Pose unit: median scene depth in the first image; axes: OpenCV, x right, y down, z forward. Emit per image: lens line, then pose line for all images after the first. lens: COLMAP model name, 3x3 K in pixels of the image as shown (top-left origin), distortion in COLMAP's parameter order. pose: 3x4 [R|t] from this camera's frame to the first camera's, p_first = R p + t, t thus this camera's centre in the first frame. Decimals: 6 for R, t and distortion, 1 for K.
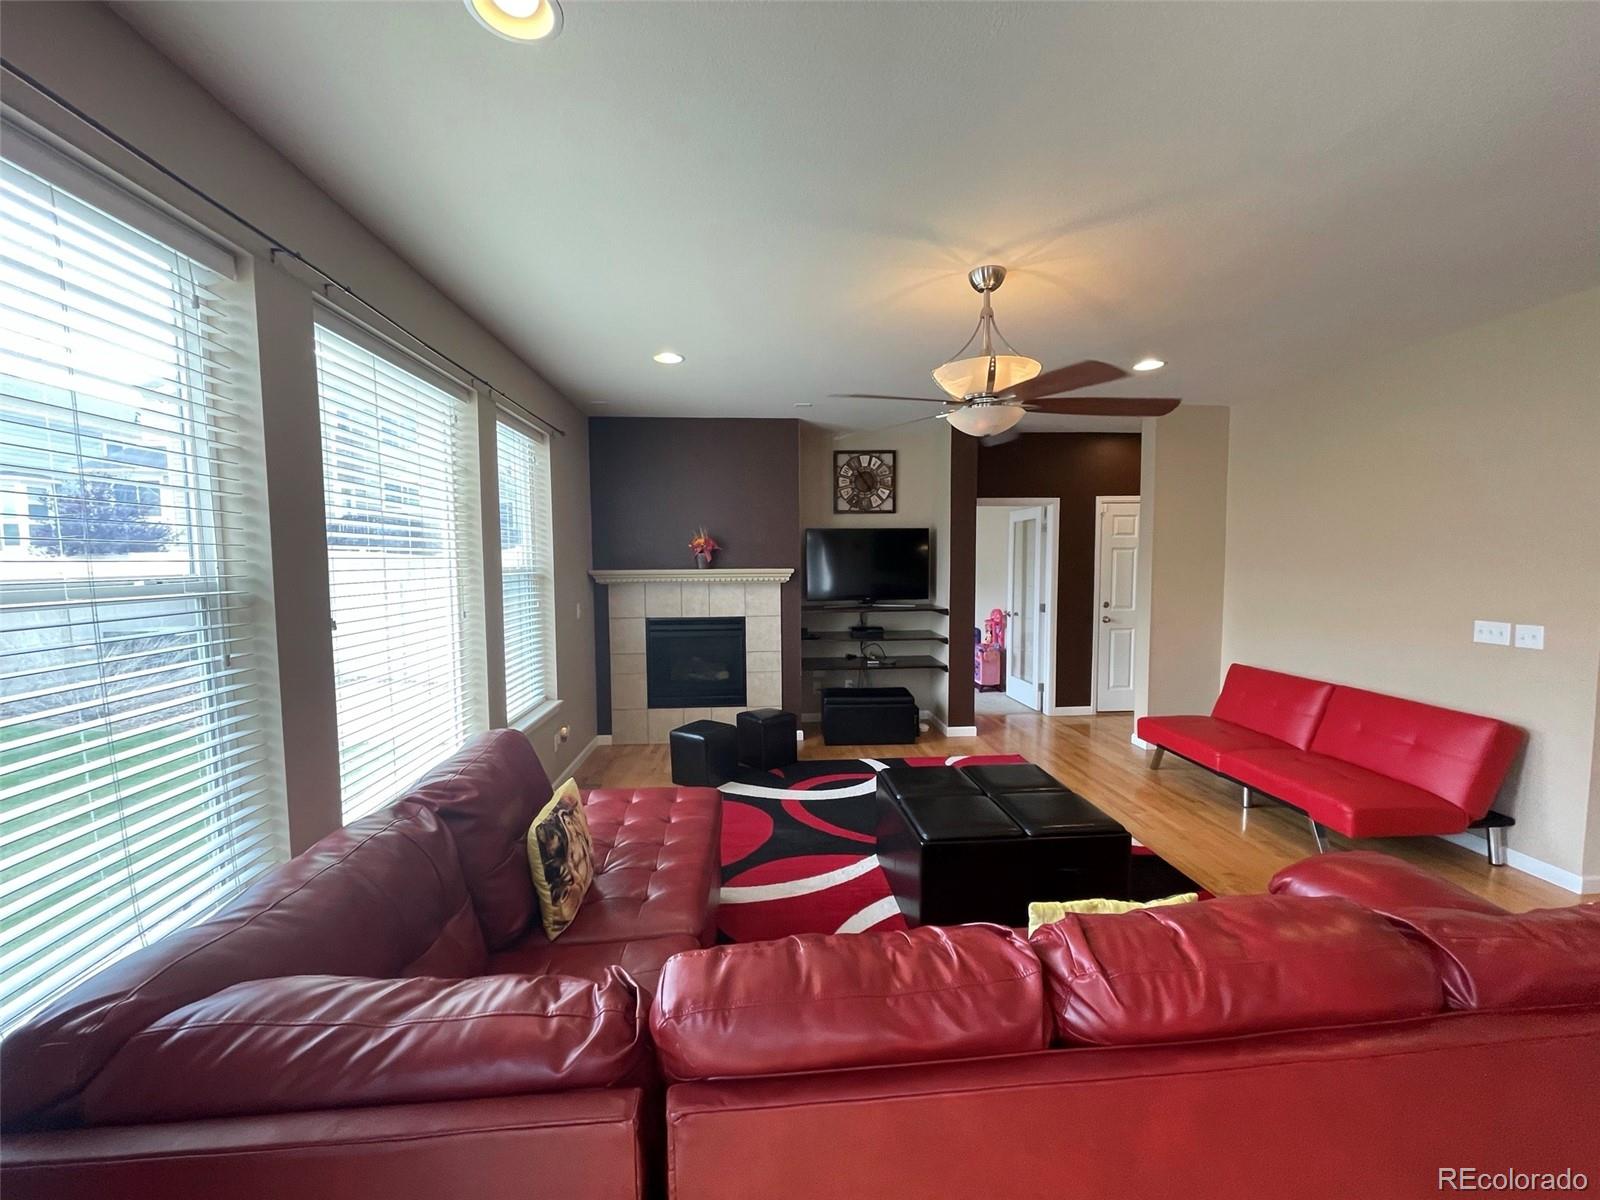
lens RADIAL K [[647.0, 0, 797.0], [0, 647.0, 595.2], [0, 0, 1]] dist [-0.004115, 0.000719]
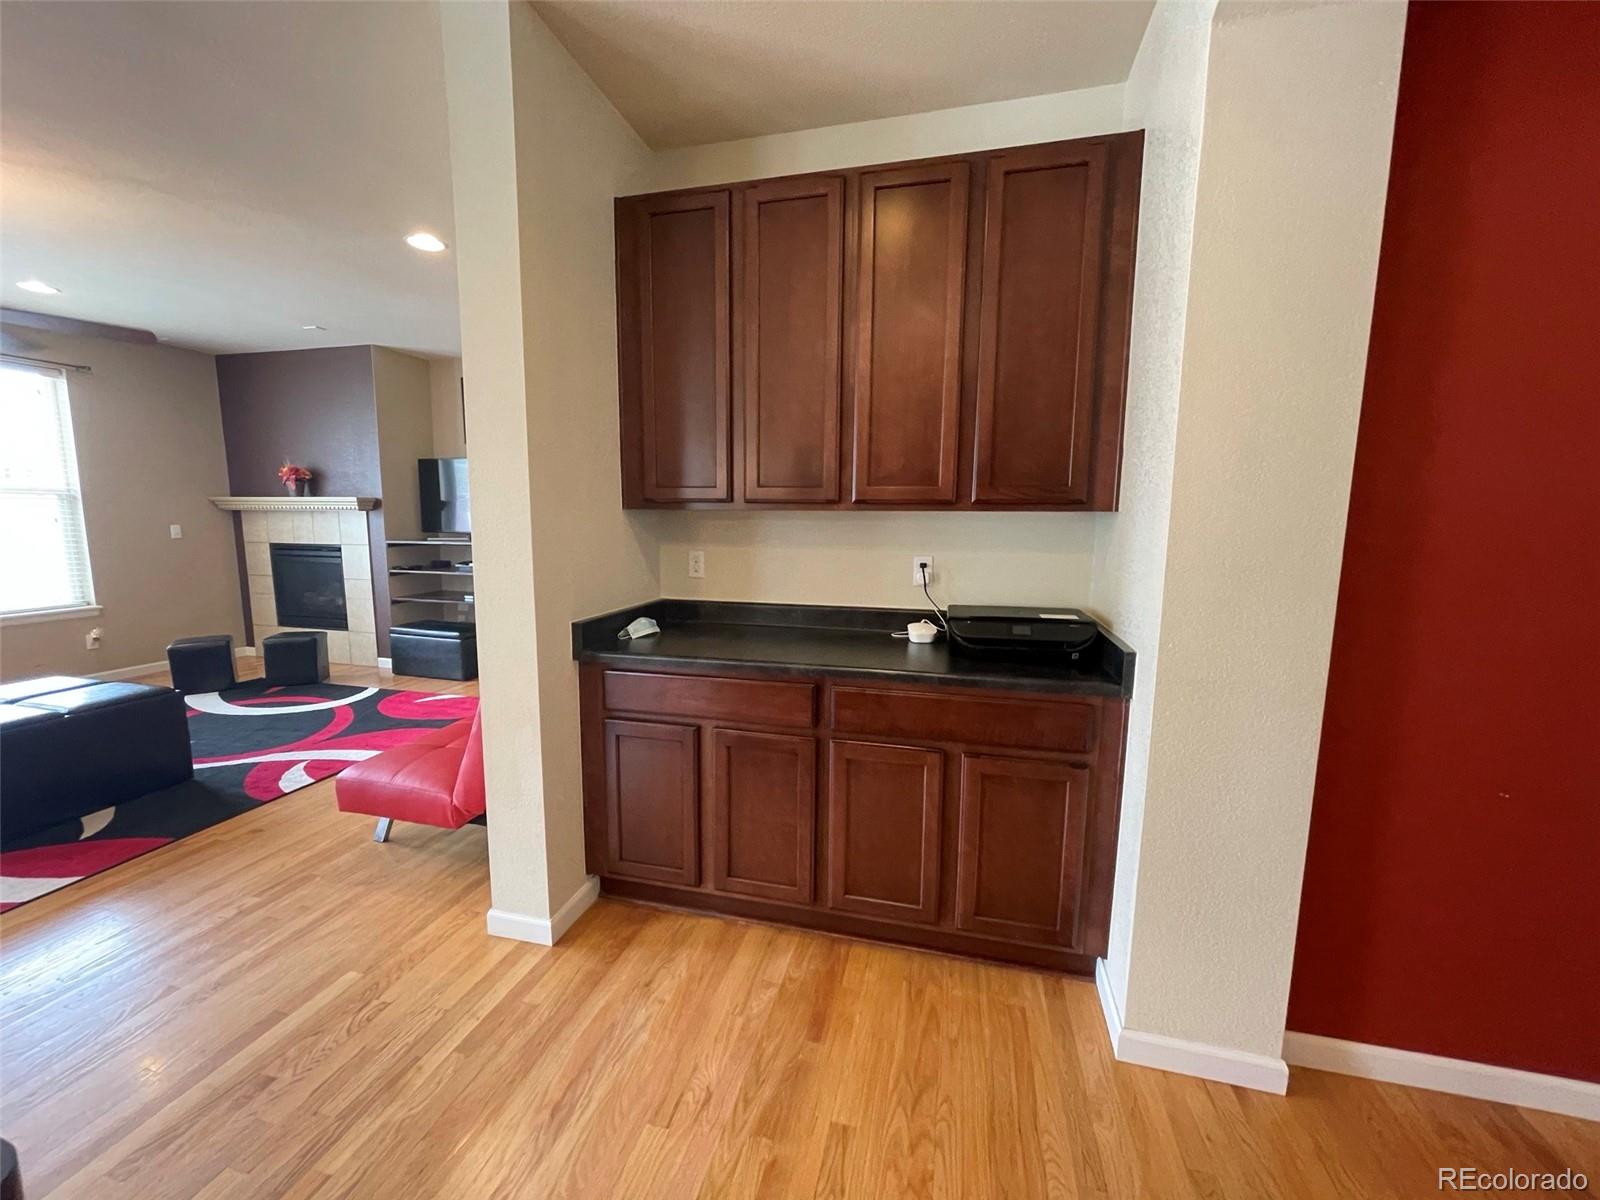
lens RADIAL K [[647.0, 0, 807.9], [0, 647.0, 603.3], [0, 0, 1]] dist [-0.004115, 0.000719]
pose [[0.953247, 0.059091, -0.296358, 0.943581], [-0.037387, 0.996222, 0.078383, 0.017833], [0.299870, -0.063638, 0.951855, 0.235820]]
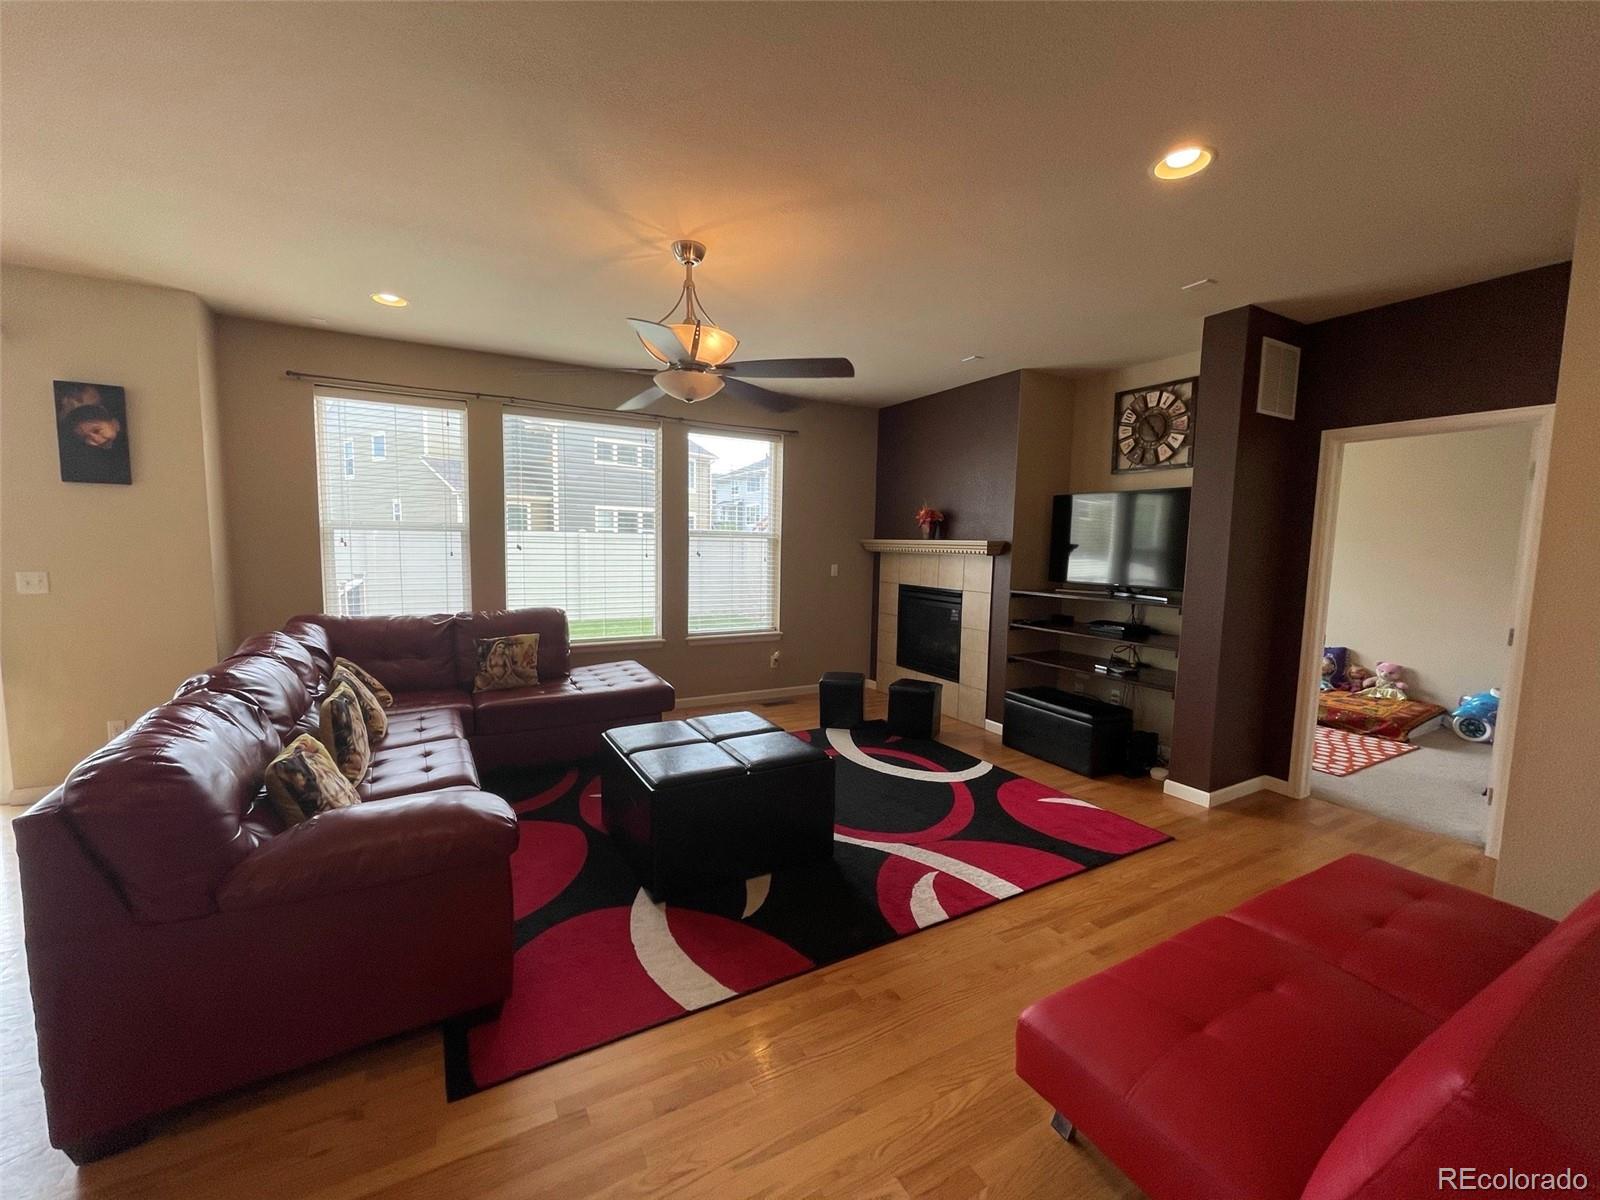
lens RADIAL K [[647.0, 0, 777.3], [0, 647.0, 597.6], [0, 0, 1]] dist [-0.004115, 0.000719]
pose [[0.410406, 0.093884, -0.907057, 0.682374], [-0.075149, 0.994785, 0.068963, -0.002043], [0.908801, 0.039861, 0.415321, 0.349219]]
